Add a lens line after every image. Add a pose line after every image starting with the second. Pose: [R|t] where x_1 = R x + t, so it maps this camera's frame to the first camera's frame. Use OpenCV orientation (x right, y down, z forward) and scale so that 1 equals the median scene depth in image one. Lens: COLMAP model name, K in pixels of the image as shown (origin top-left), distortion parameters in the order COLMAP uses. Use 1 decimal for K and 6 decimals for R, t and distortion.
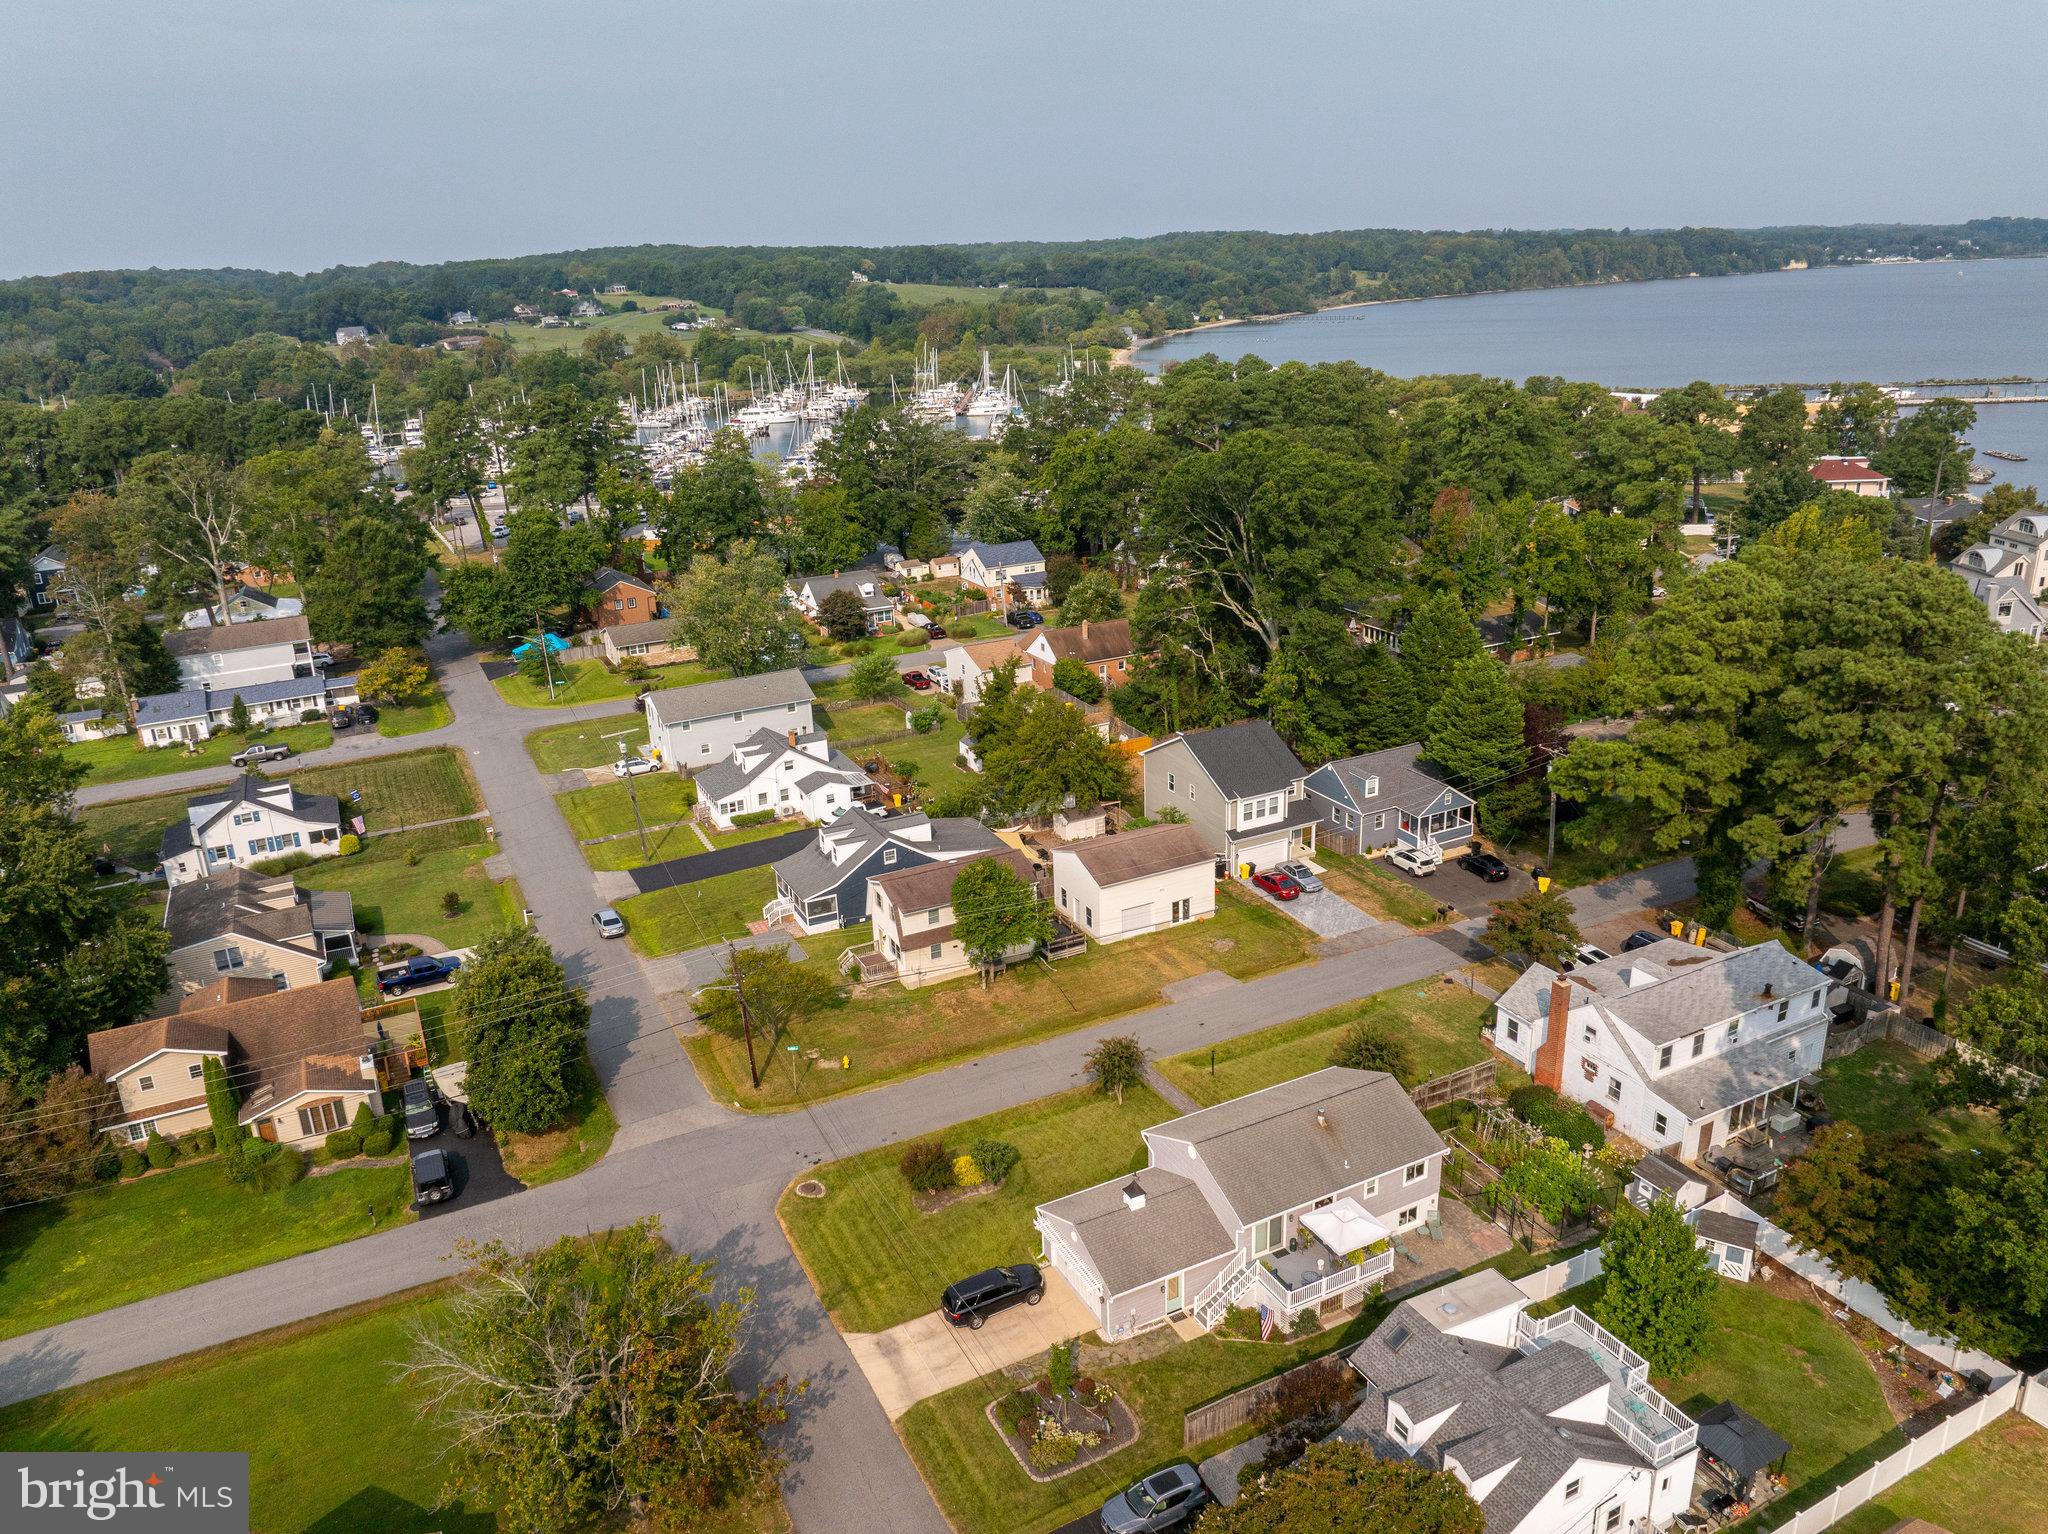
lens RADIAL K [[1435.8, 0, 1033.4], [0, 1435.8, 765.5], [0, 0, 1]] dist [-0.038613, 0.008938]
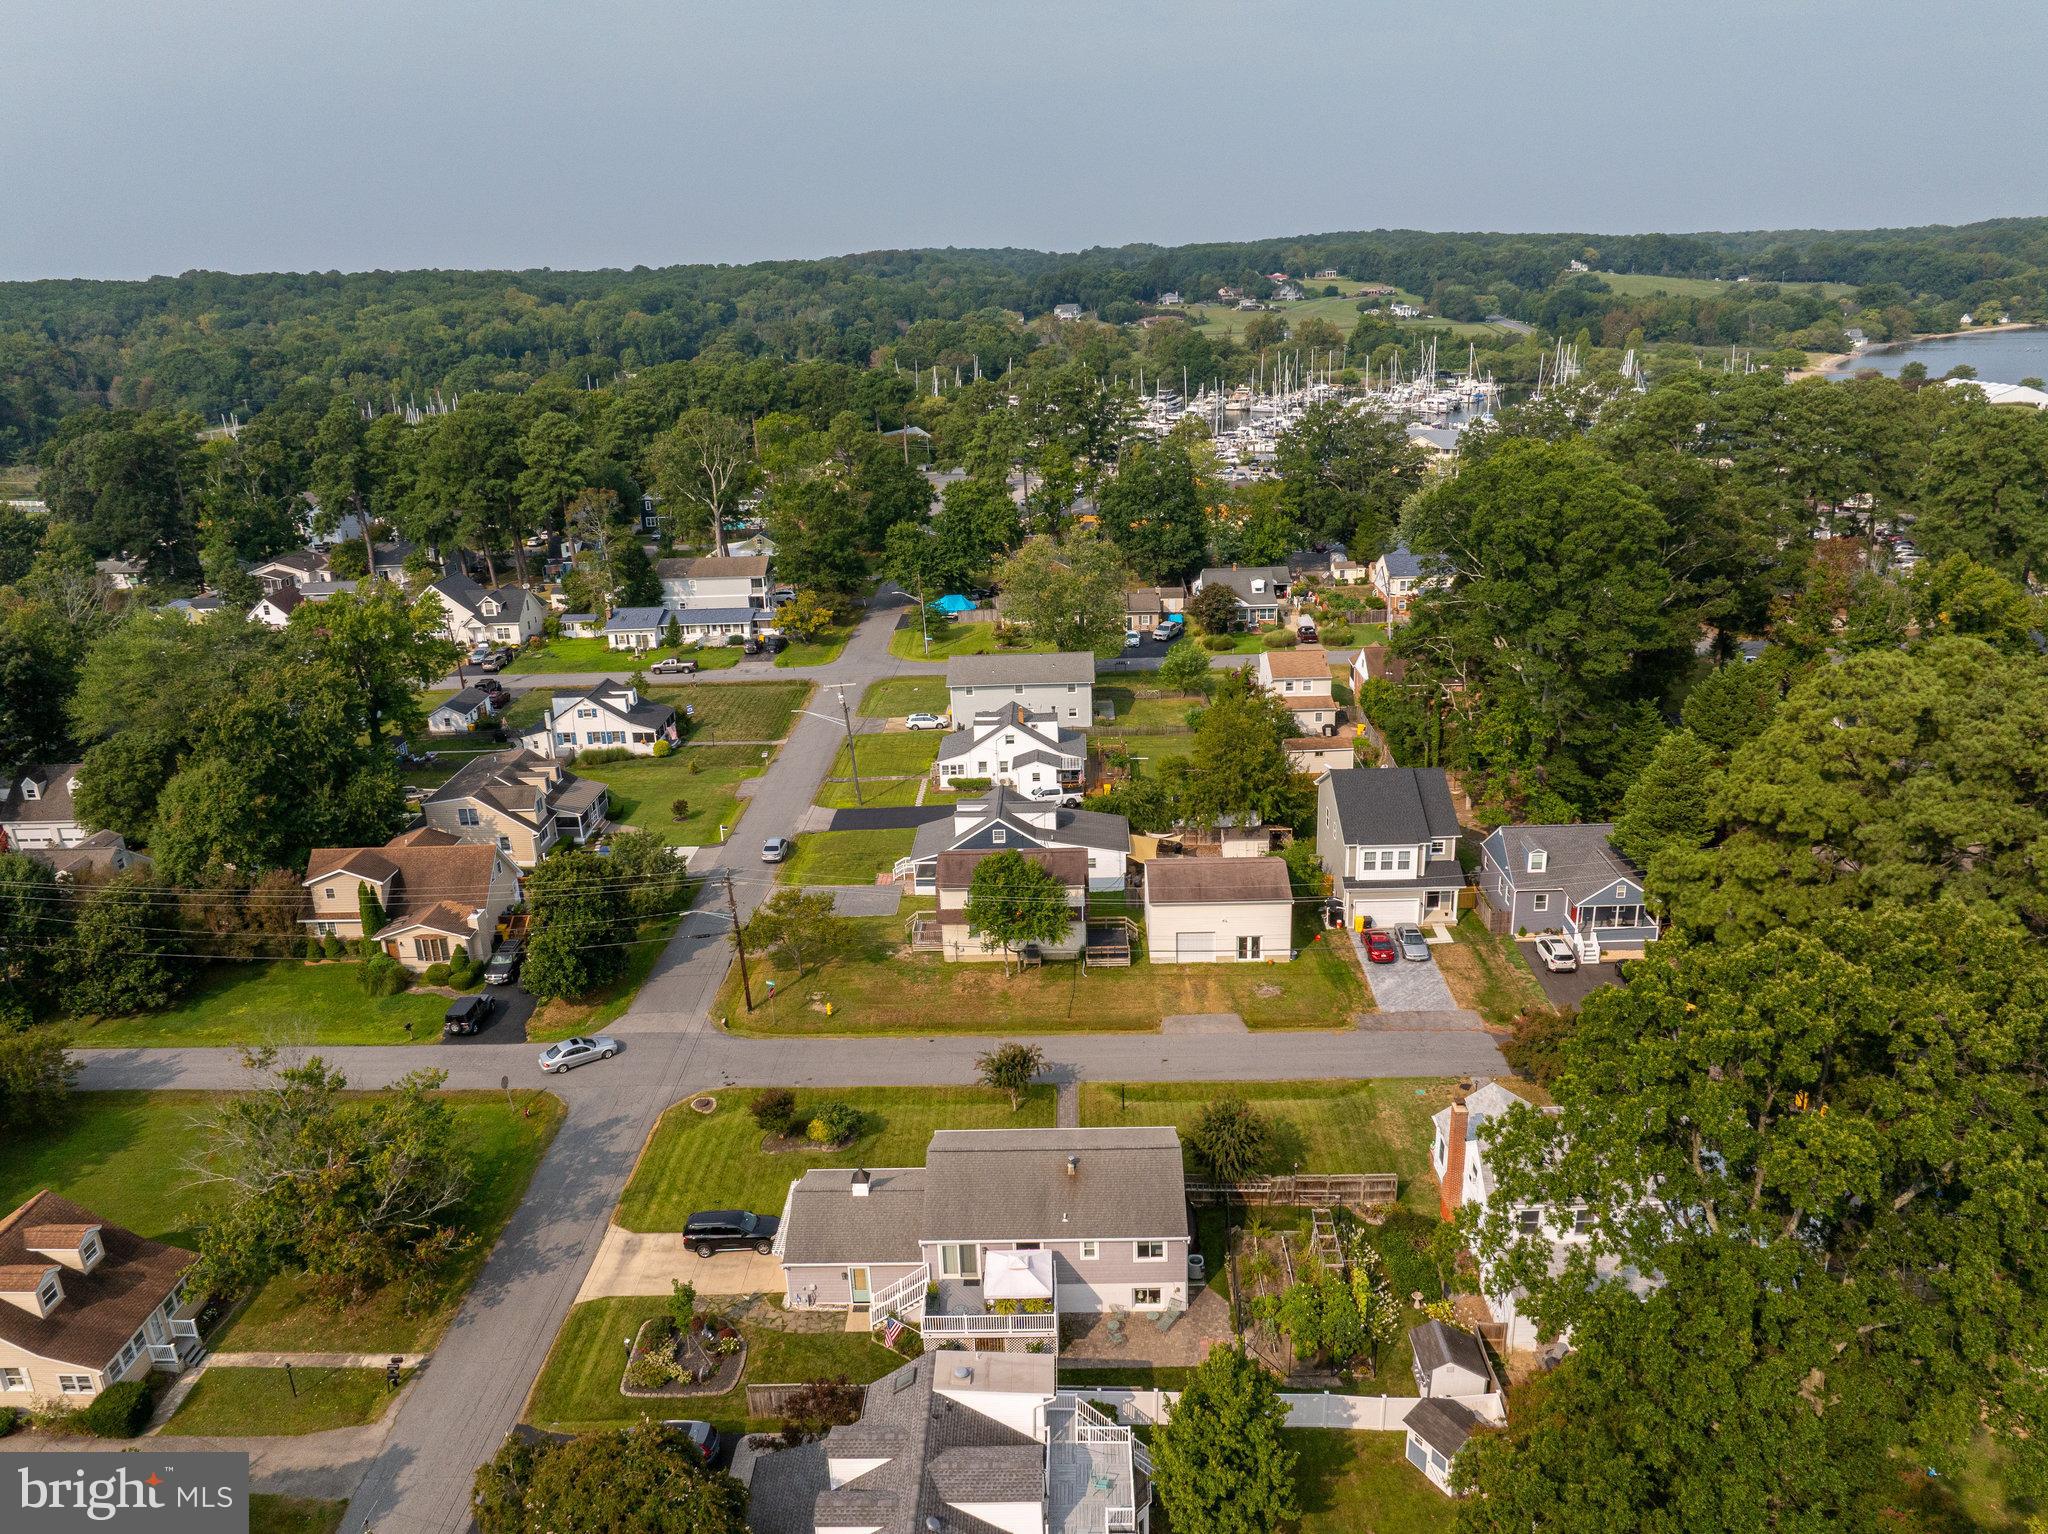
lens RADIAL K [[1435.8, 0, 1033.4], [0, 1435.8, 765.5], [0, 0, 1]] dist [-0.038613, 0.008938]
pose [[0.882099, 0.159685, -0.443173, 0.315589], [-0.155434, 0.986767, 0.046174, -0.032884], [0.444682, 0.028154, 0.895246, 0.068950]]
